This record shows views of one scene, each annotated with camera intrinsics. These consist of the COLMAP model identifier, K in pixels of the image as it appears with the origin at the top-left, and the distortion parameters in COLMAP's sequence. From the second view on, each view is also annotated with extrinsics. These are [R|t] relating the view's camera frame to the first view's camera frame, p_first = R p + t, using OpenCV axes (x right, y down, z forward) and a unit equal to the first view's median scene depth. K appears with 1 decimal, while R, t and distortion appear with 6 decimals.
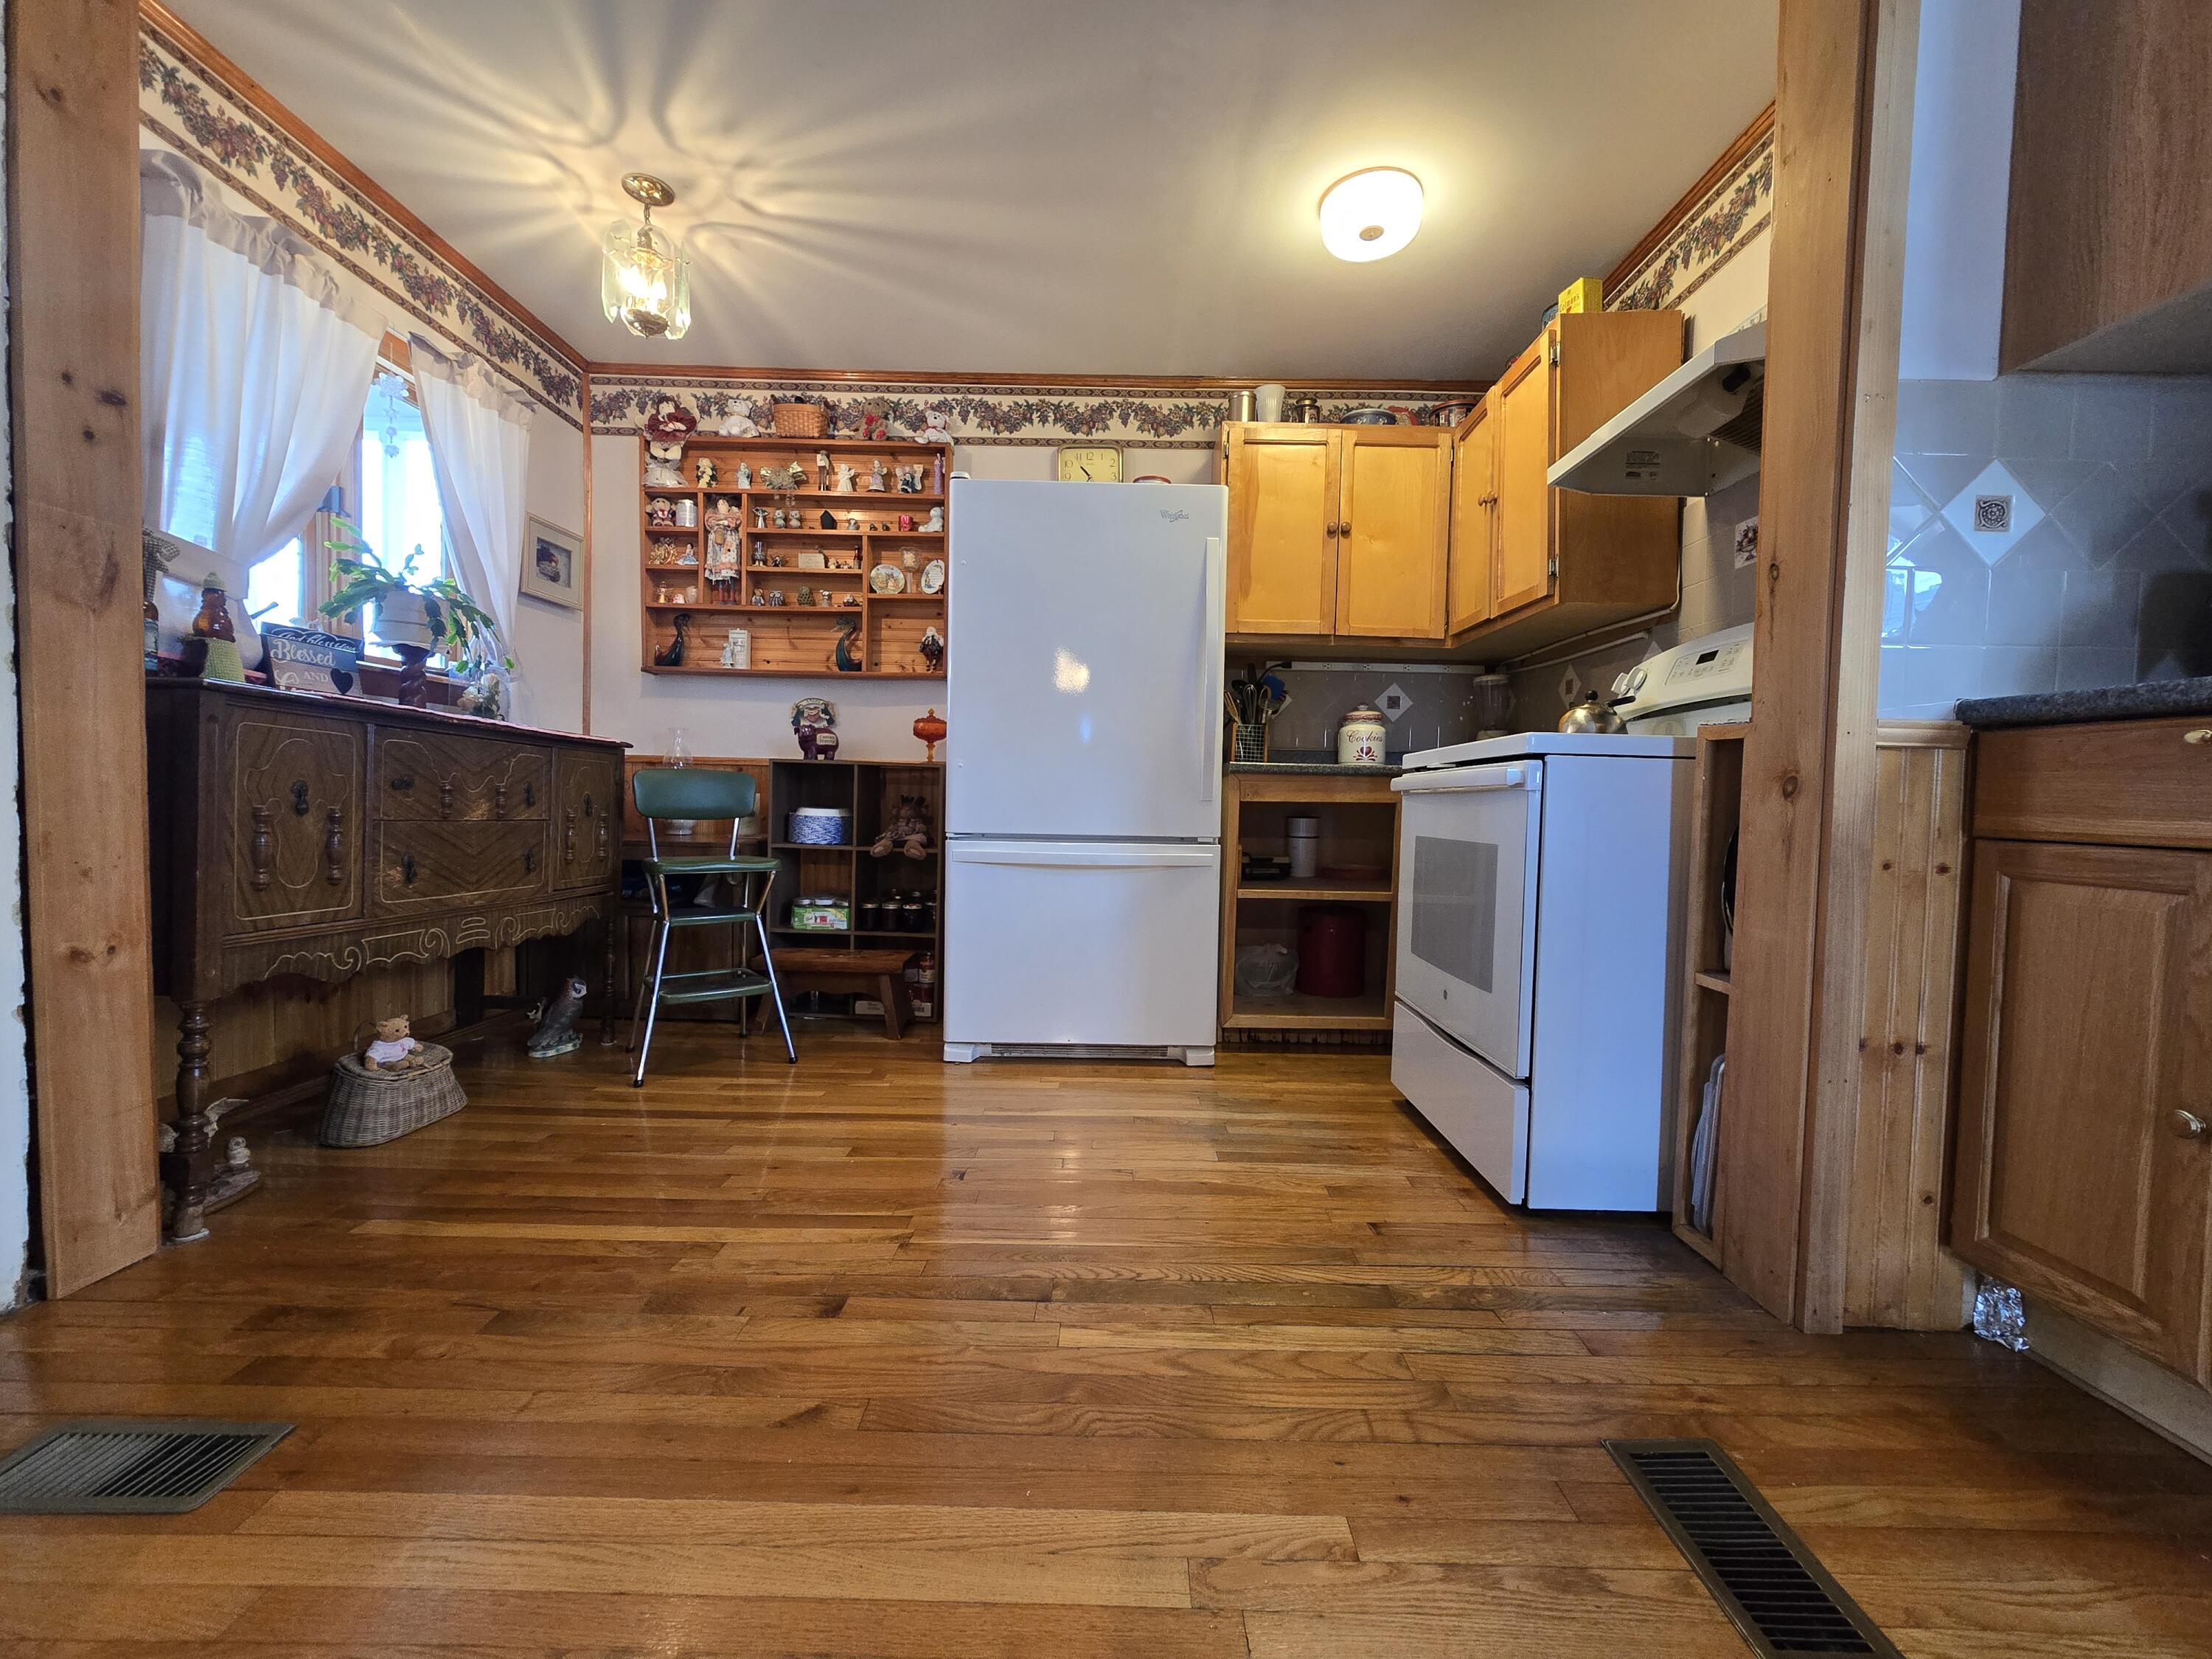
lens RADIAL K [[905.0, 0, 1114.4], [0, 905.0, 829.2], [0, 0, 1]] dist [-0.002723, -0.000676]
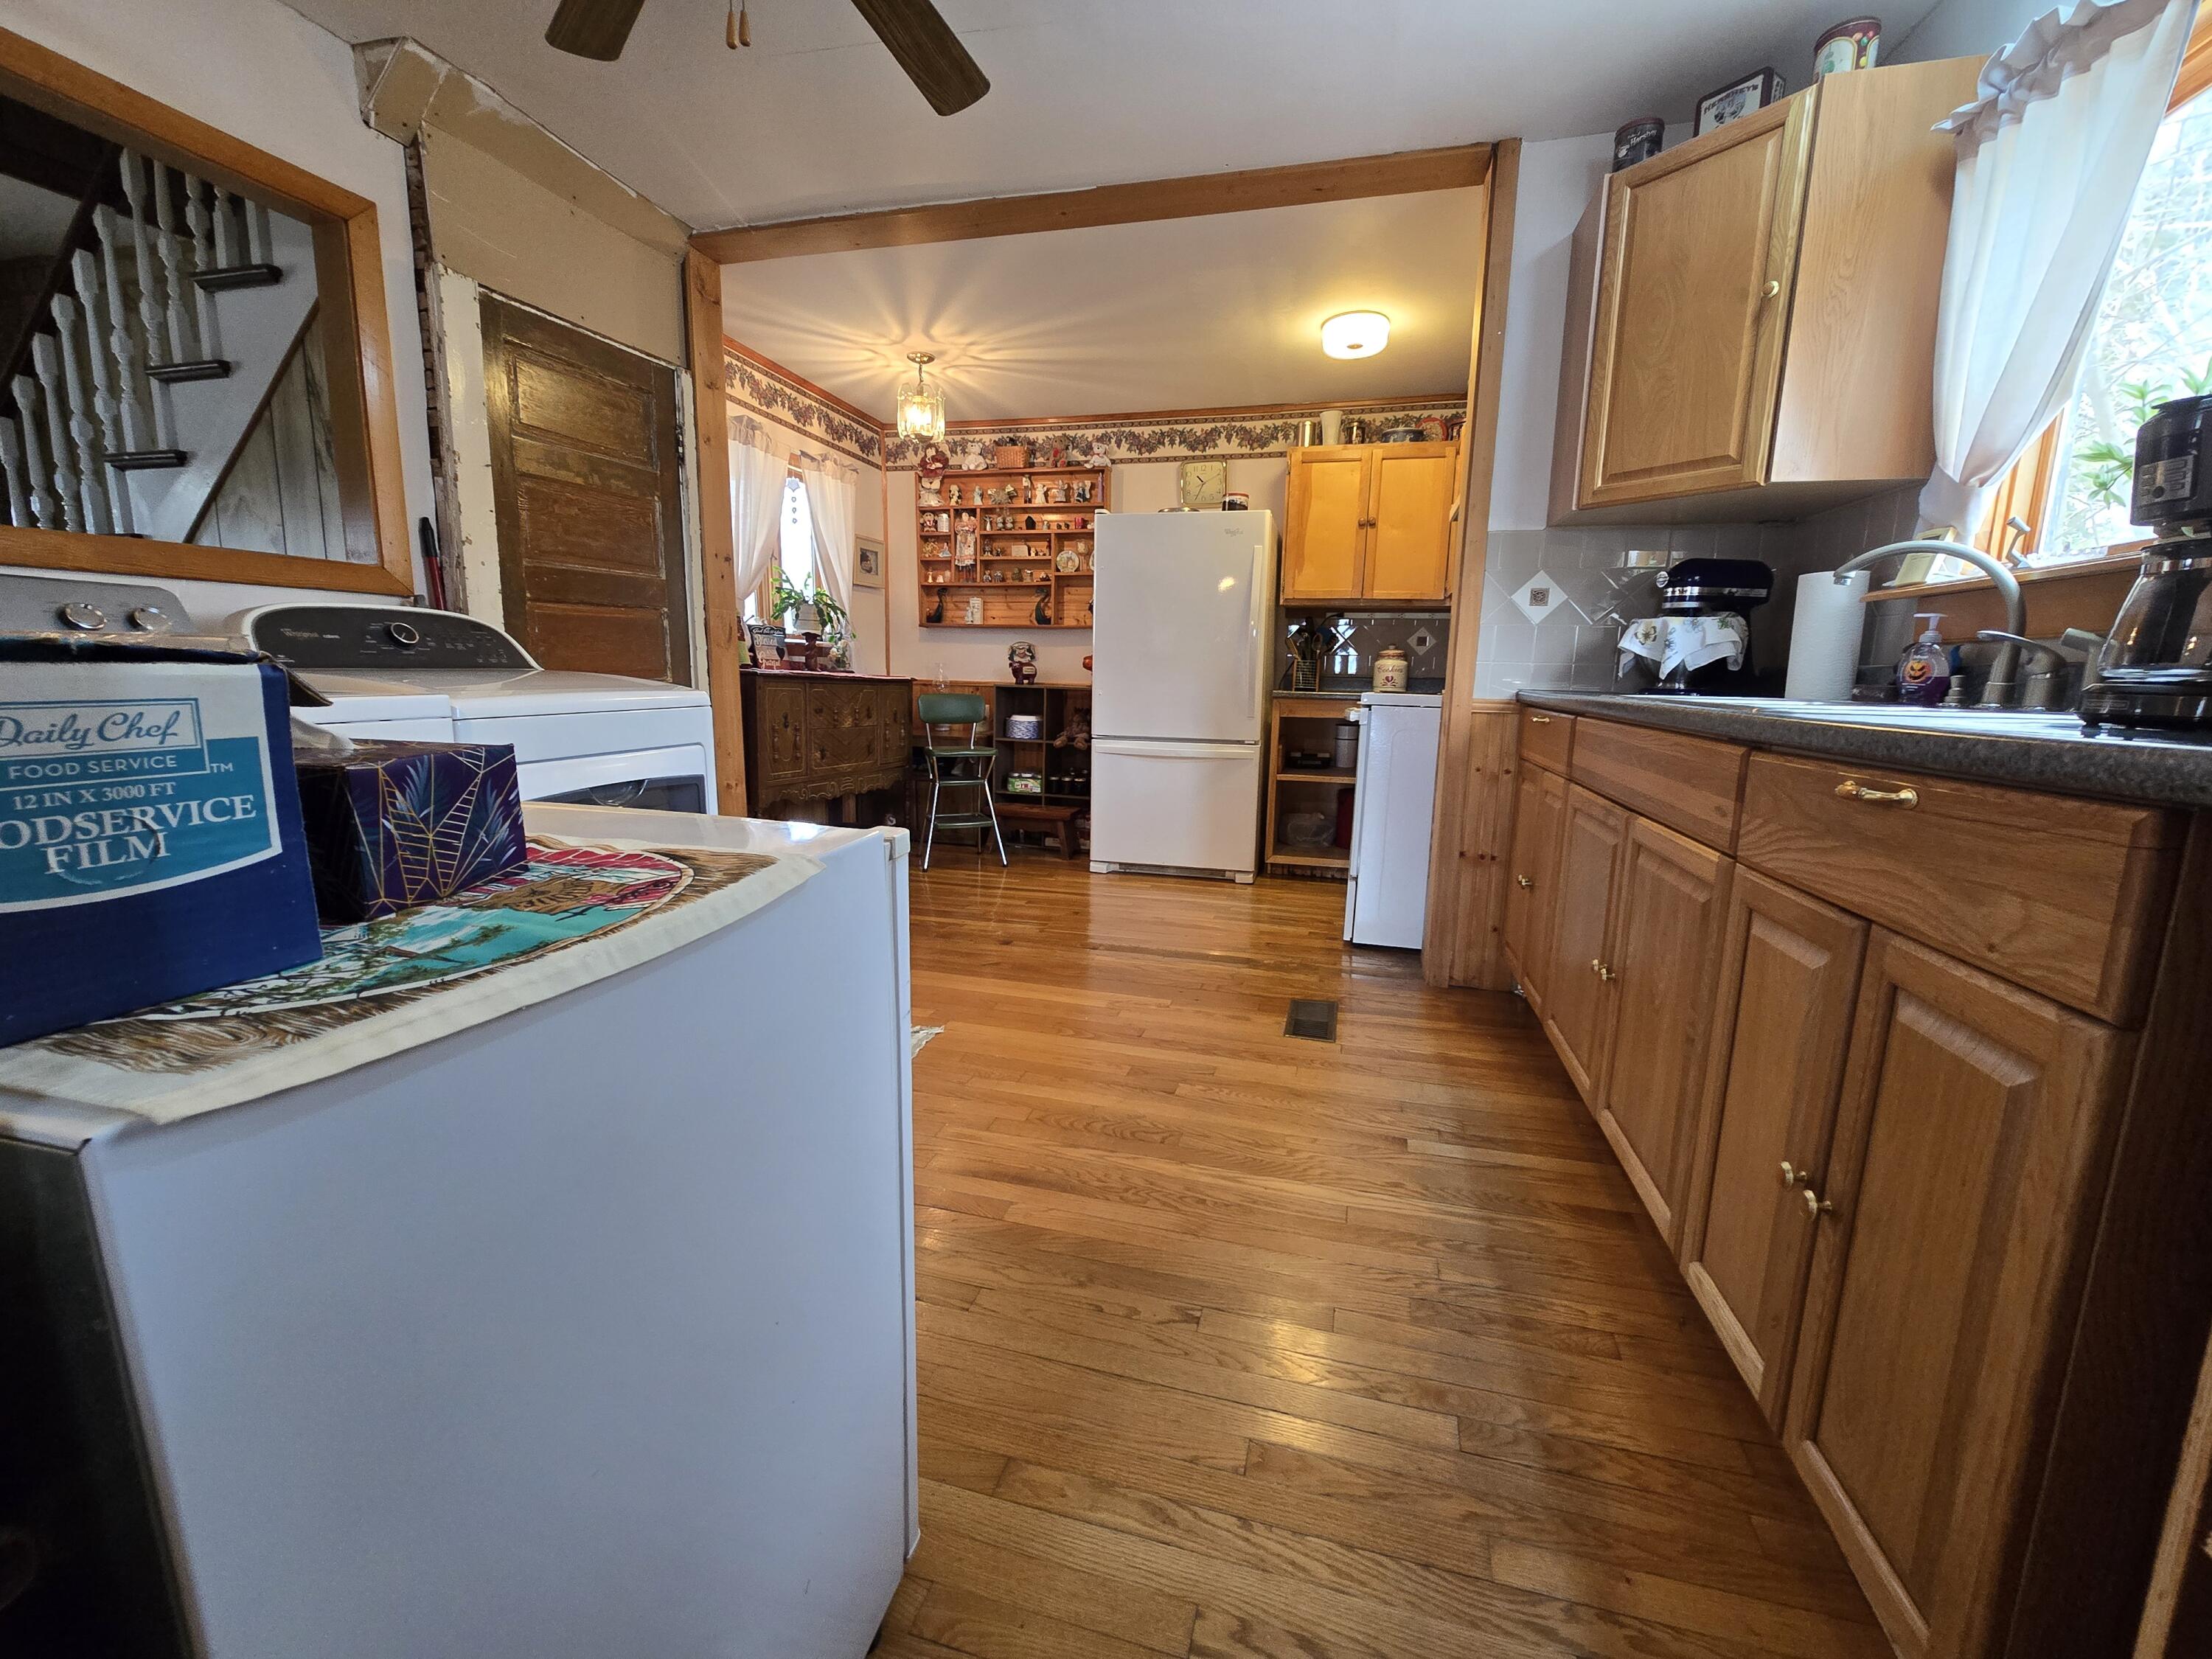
lens RADIAL K [[904.9, 0, 1116.5], [0, 904.9, 826.6], [0, 0, 1]] dist [-0.002520, 0.000061]
pose [[0.967333, 0.041872, -0.250026, 0.237214], [-0.009529, 0.991574, 0.129193, -0.037527], [0.253329, -0.122590, 0.959581, -0.506988]]
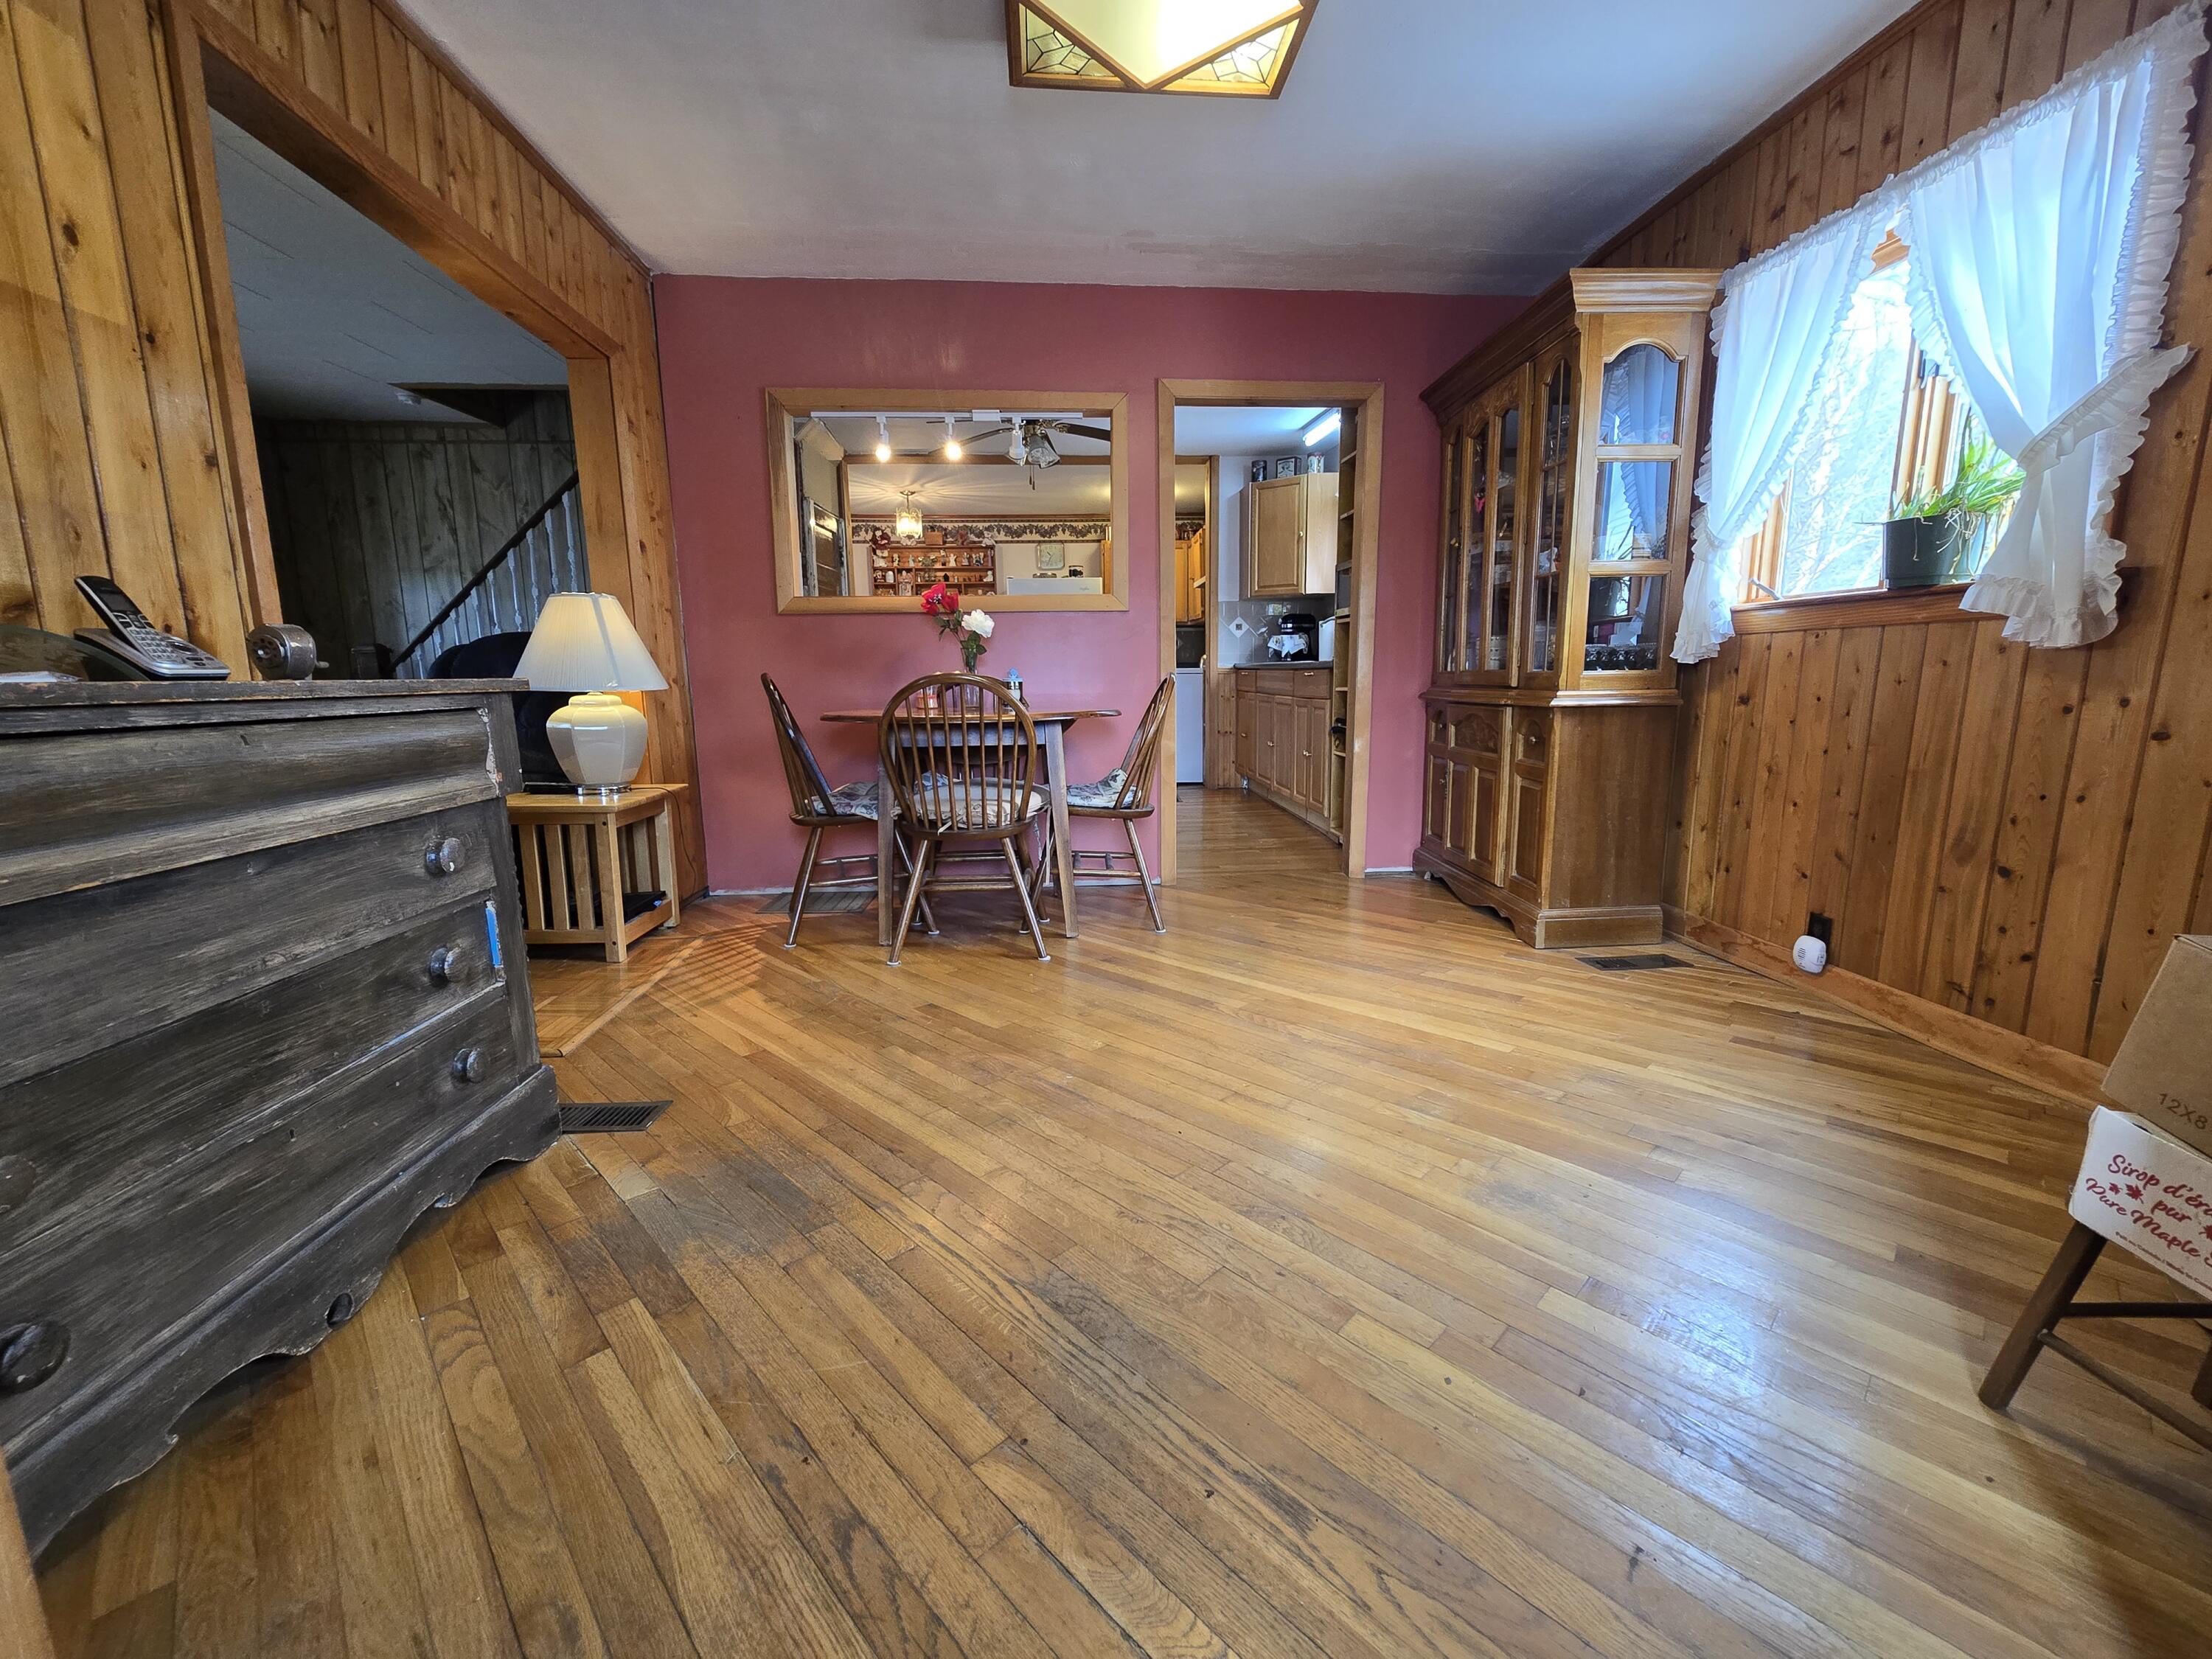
lens RADIAL K [[904.9, 0, 1116.5], [0, 904.9, 826.6], [0, 0, 1]] dist [-0.002520, 0.000061]
pose [[0.997292, -0.043639, 0.059204, -0.028987], [0.035554, 0.990700, 0.131338, 0.029892], [-0.064385, -0.128877, 0.989568, -1.693423]]
